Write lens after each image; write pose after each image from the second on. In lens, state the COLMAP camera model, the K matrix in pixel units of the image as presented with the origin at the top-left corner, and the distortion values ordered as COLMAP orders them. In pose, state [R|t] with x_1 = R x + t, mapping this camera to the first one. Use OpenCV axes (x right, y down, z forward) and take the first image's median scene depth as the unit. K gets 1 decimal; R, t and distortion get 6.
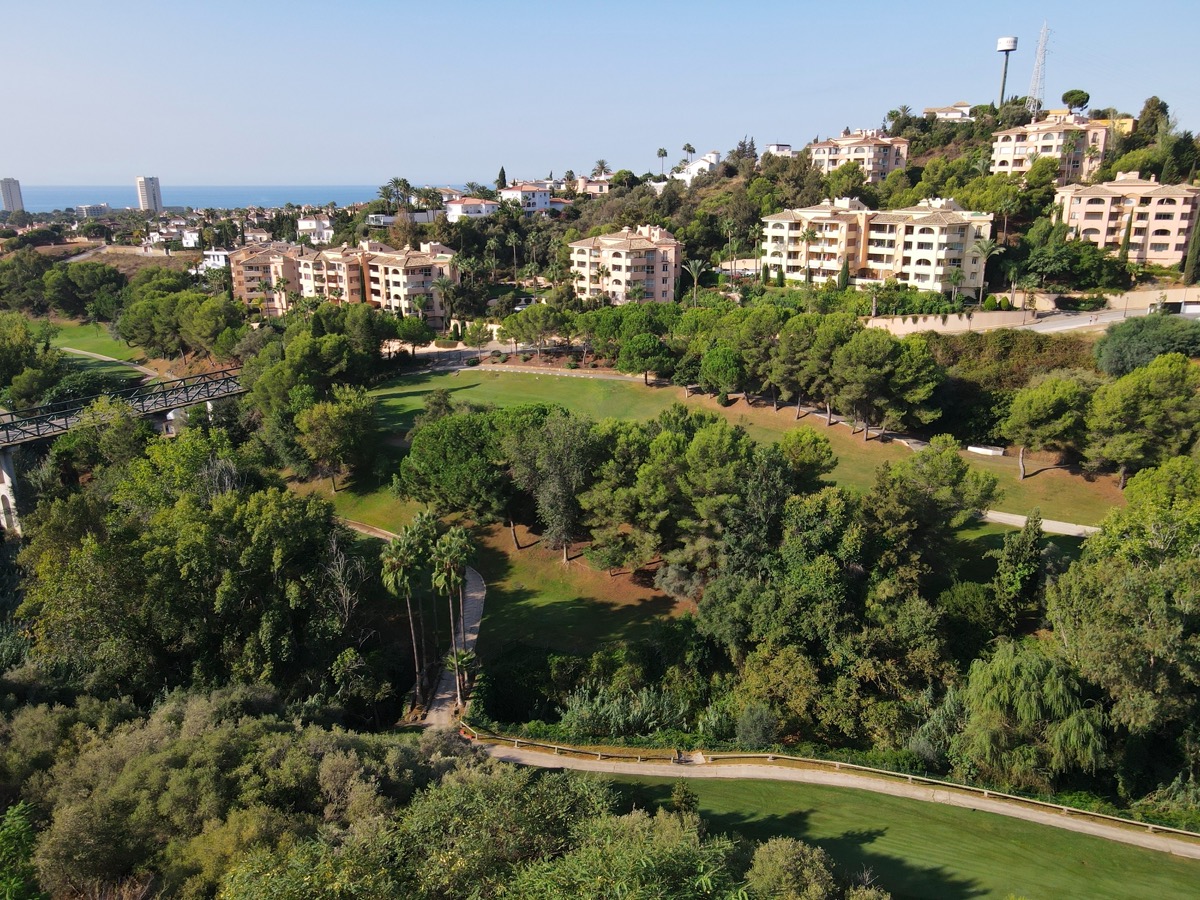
lens RADIAL K [[884.0, 0, 599.5], [0, 884.0, 443.8], [0, 0, 1]] dist [-0.004128, 0.017751]
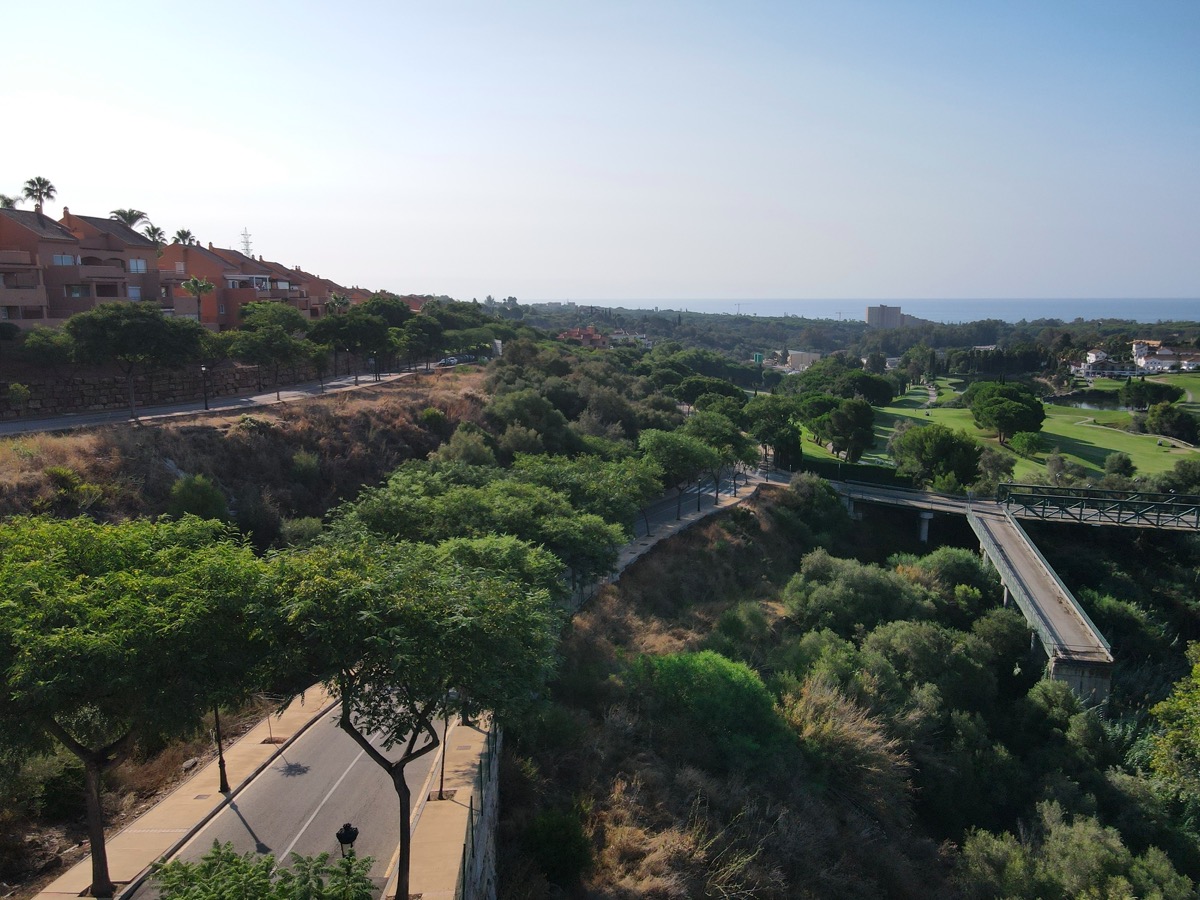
lens RADIAL K [[884.0, 0, 587.6], [0, 884.0, 441.6], [0, 0, 1]] dist [-0.004128, 0.017751]
pose [[0.228256, 0.160057, -0.960354, -0.018718], [-0.275526, 0.956691, 0.093960, 0.010017], [0.933801, 0.243156, 0.262471, 0.097173]]
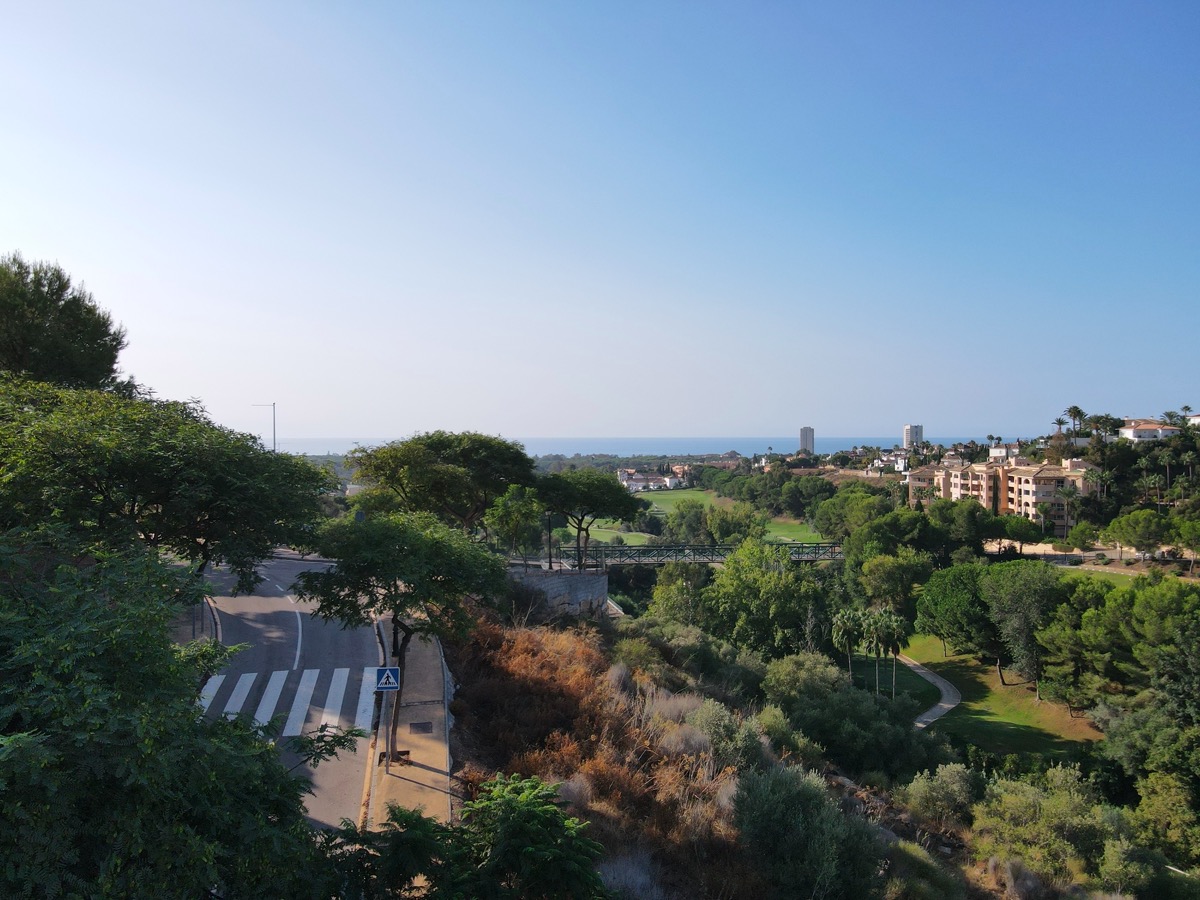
lens RADIAL K [[884.0, 0, 579.1], [0, 884.0, 437.6], [0, 0, 1]] dist [-0.004128, 0.017751]
pose [[0.672303, 0.004951, -0.740260, 0.209635], [-0.212240, 0.959287, -0.186341, 0.076448], [0.709199, 0.282390, 0.645982, -0.120930]]
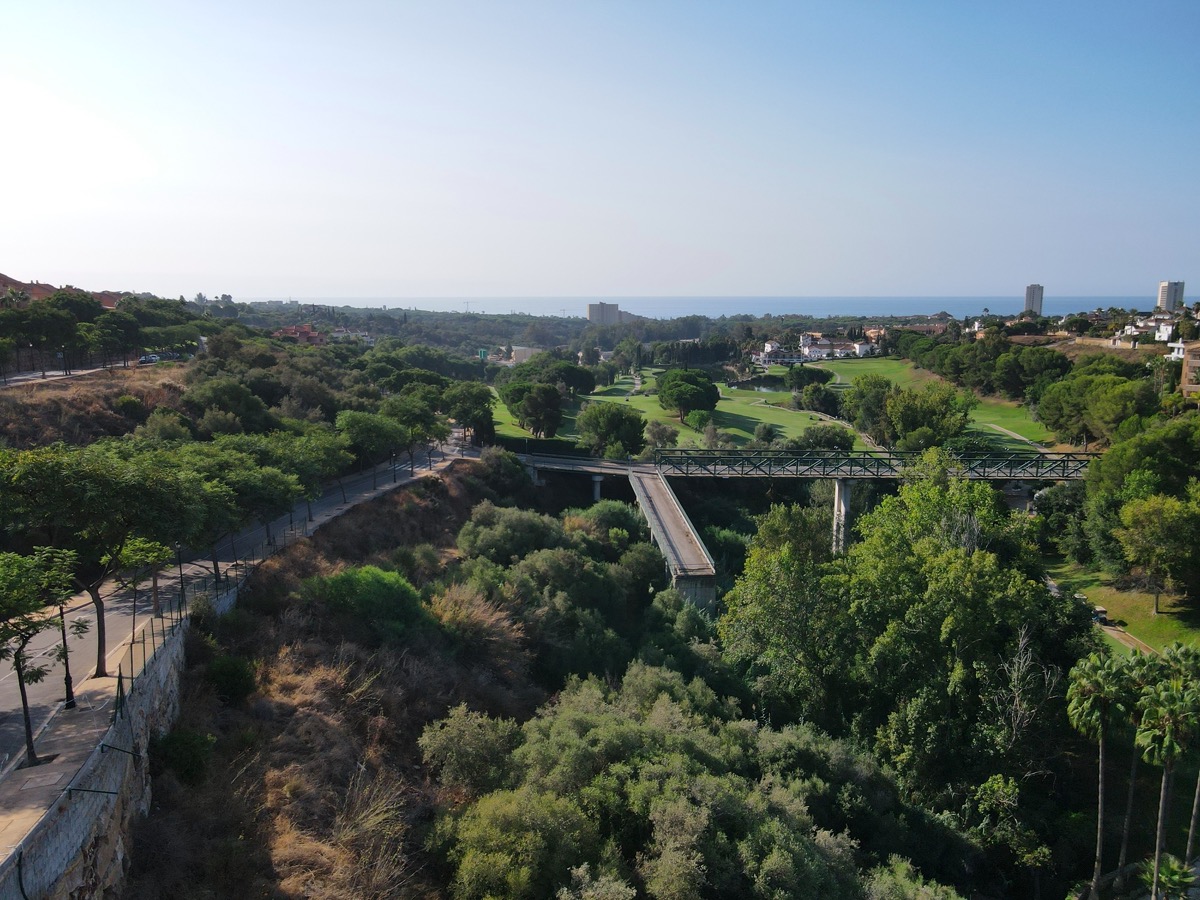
lens RADIAL K [[884.0, 0, 581.8], [0, 884.0, 439.1], [0, 0, 1]] dist [-0.004128, 0.017751]
pose [[0.498961, 0.142367, -0.854851, 0.056354], [-0.246473, 0.968991, 0.017514, 0.011088], [0.830836, 0.201959, 0.518578, 0.097321]]
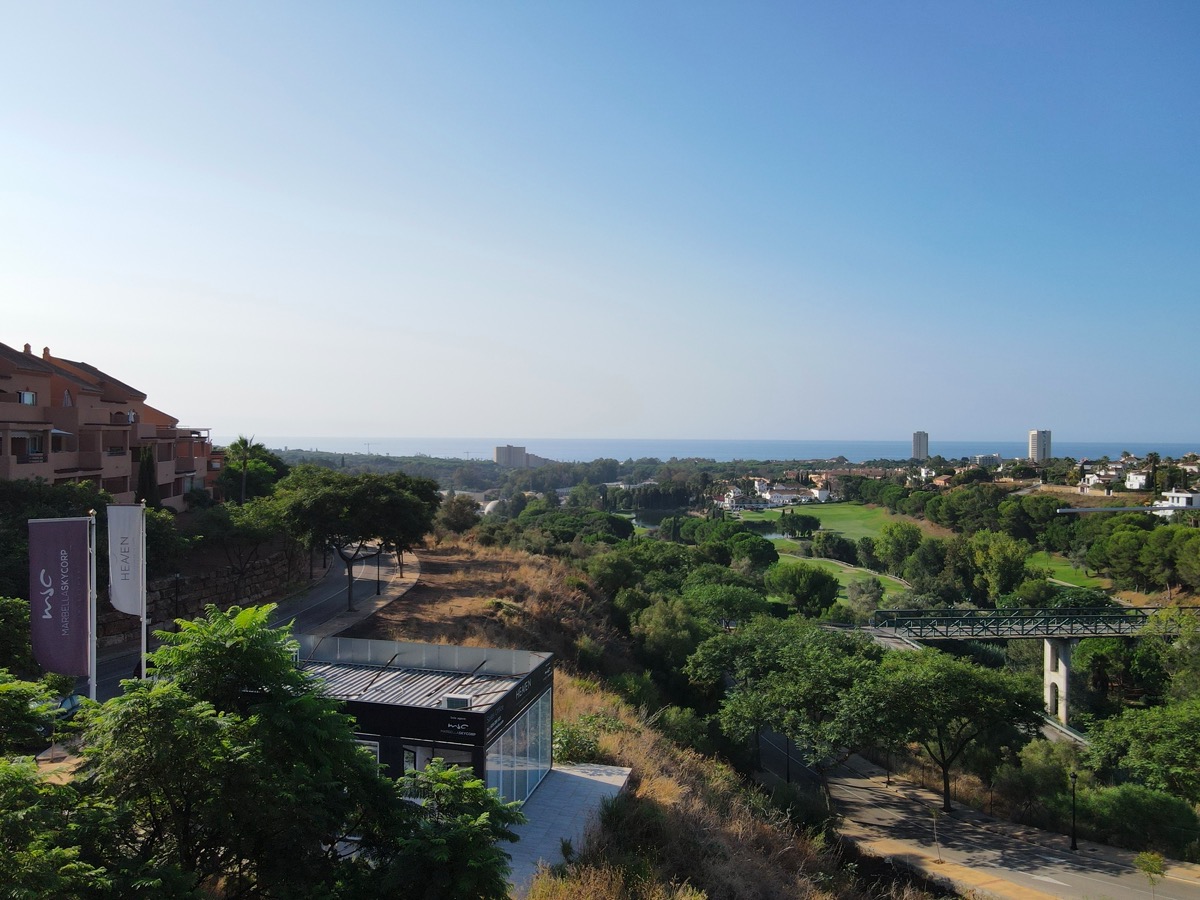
lens RADIAL K [[884.0, 0, 594.6], [0, 884.0, 426.9], [0, 0, 1]] dist [-0.004128, 0.017751]
pose [[0.619955, -0.001866, -0.784635, -0.111427], [-0.230612, 0.955397, -0.184484, 0.057336], [0.749982, 0.295318, 0.591873, -0.100326]]
